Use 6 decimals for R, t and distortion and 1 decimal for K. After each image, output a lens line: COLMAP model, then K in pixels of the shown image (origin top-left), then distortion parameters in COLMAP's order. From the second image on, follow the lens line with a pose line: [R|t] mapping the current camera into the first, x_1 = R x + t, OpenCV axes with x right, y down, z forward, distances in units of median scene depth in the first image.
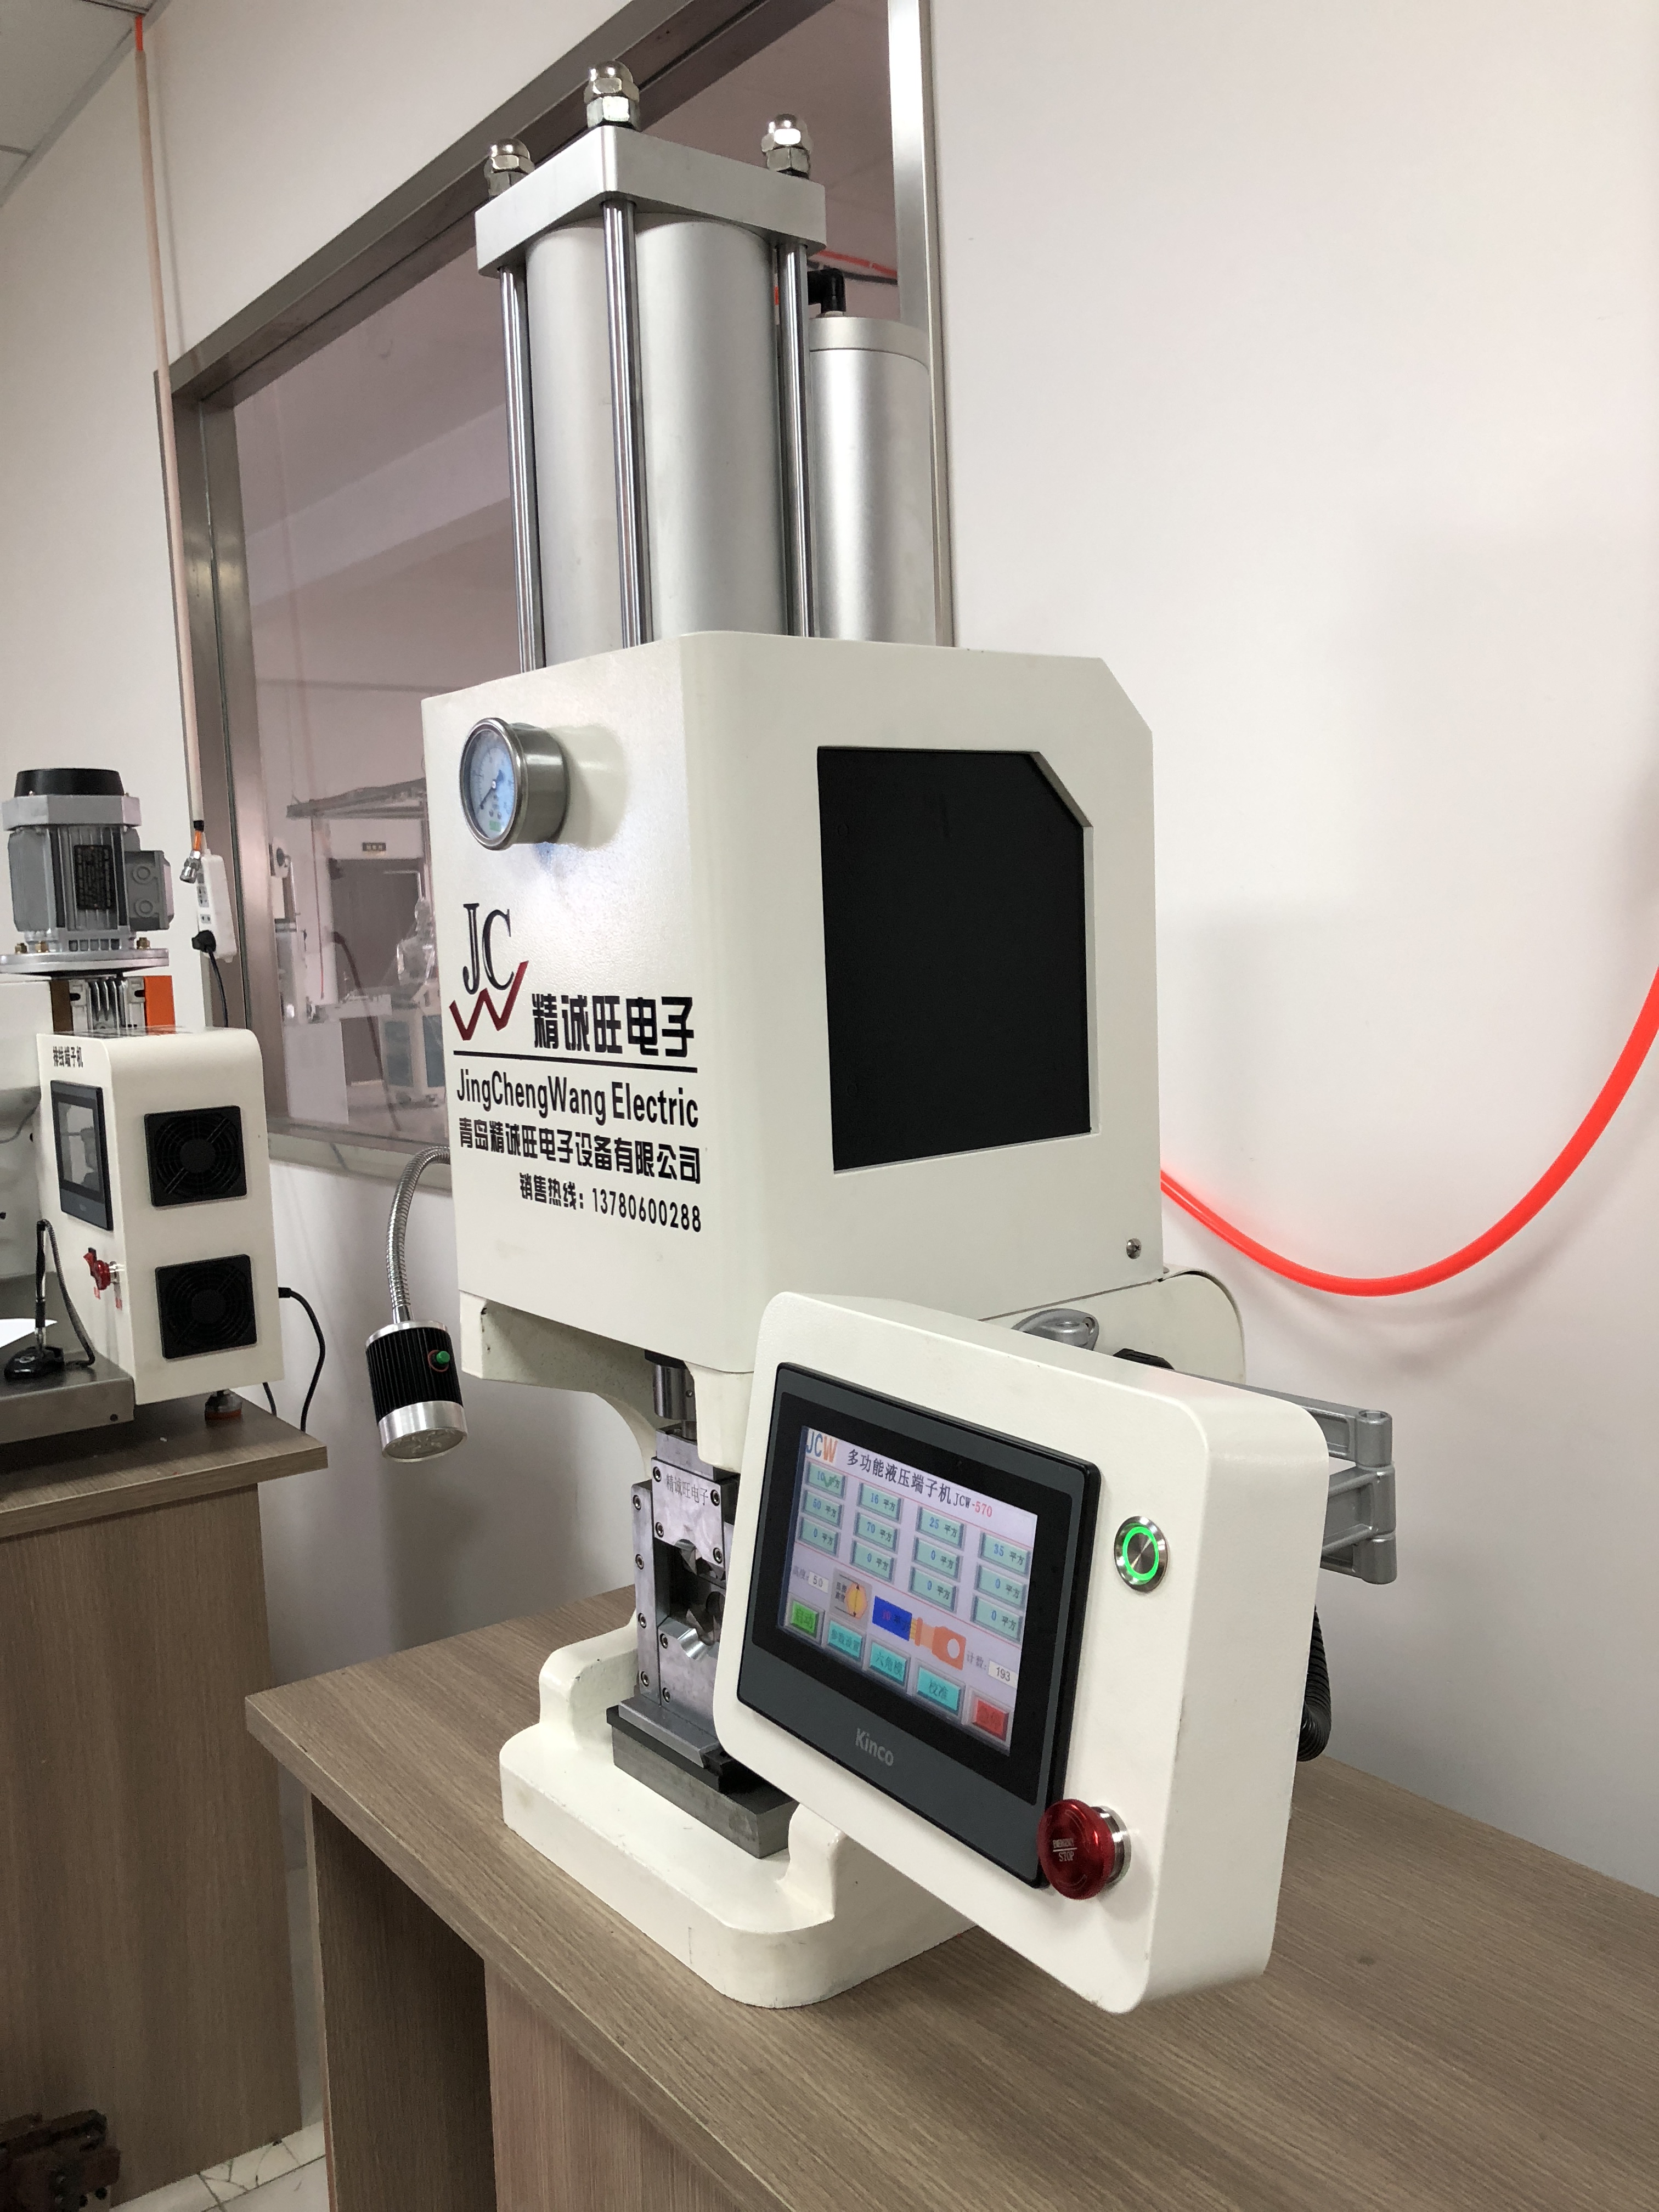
lens RADIAL K [[1772.9, 0, 814.3], [0, 1772.9, 1096.1], [0, 0, 1]] dist [-0.009762, -0.006732]
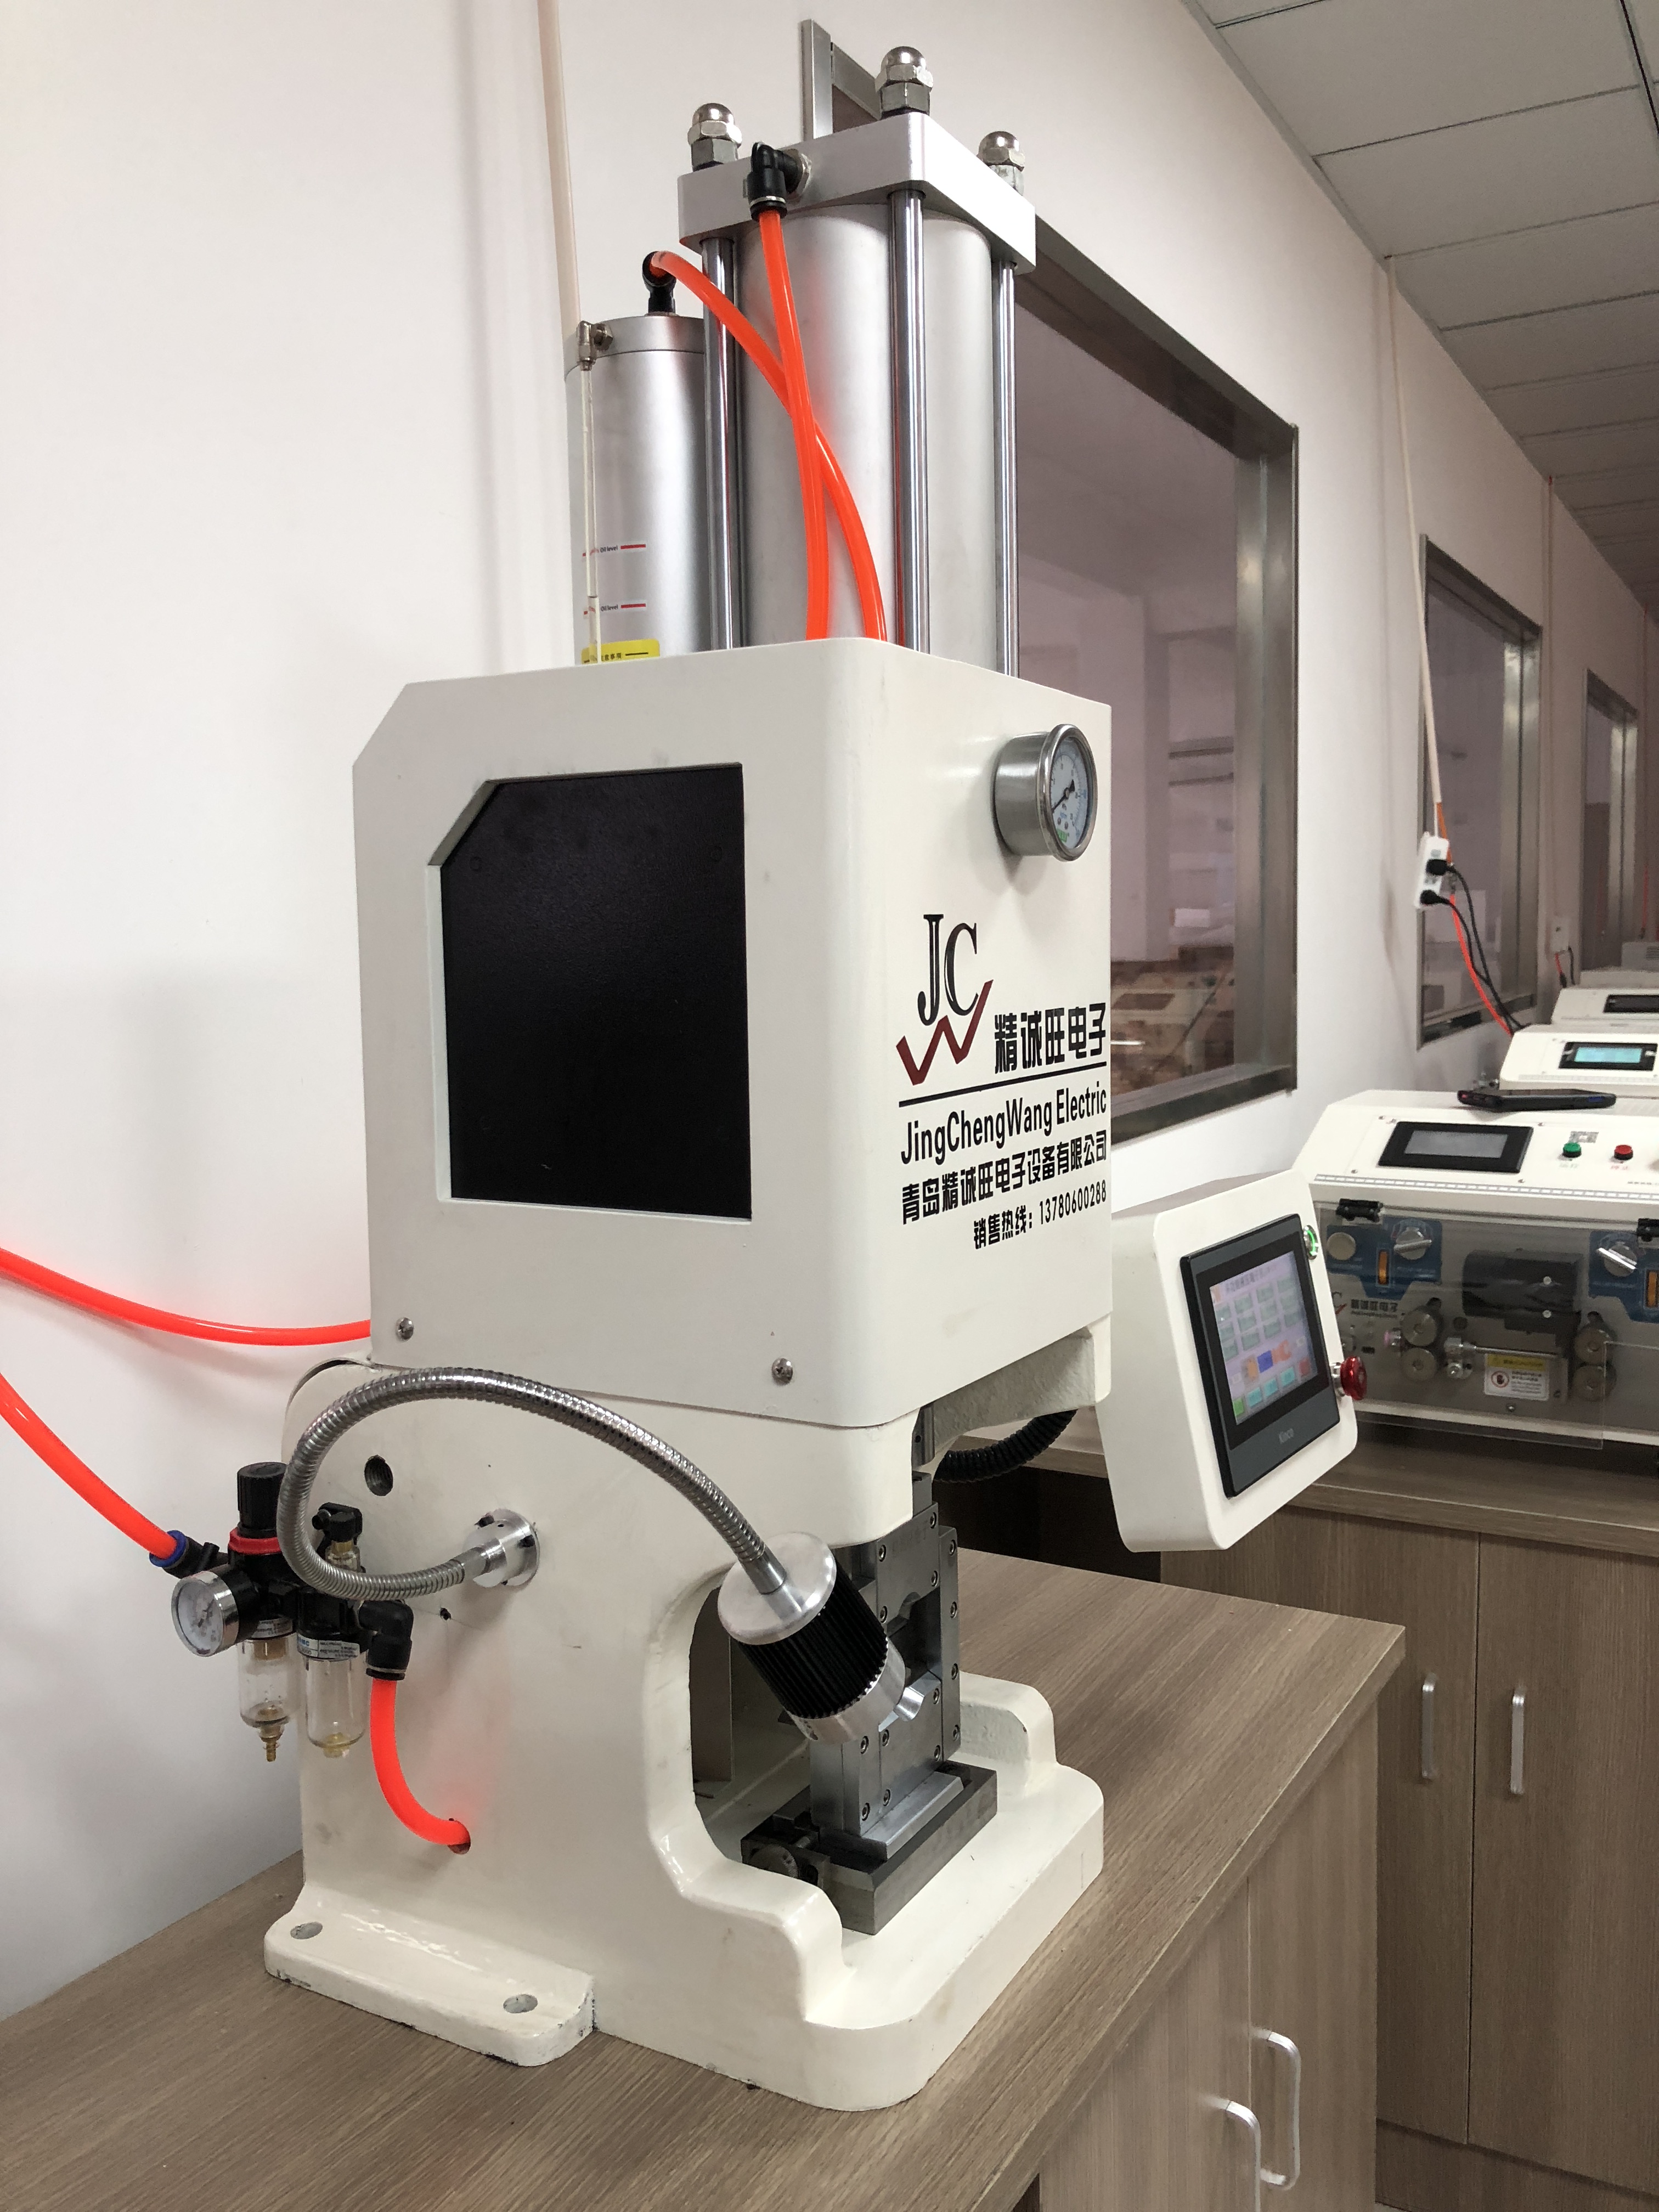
lens RADIAL K [[1772.9, 0, 843.1], [0, 1772.9, 1111.8], [0, 0, 1]] dist [-0.009762, -0.006732]
pose [[-0.362153, -0.037061, 0.931381, -1.033593], [0.138305, 0.986012, 0.093012, -0.109303], [-0.921801, 0.162499, -0.351962, 1.462459]]
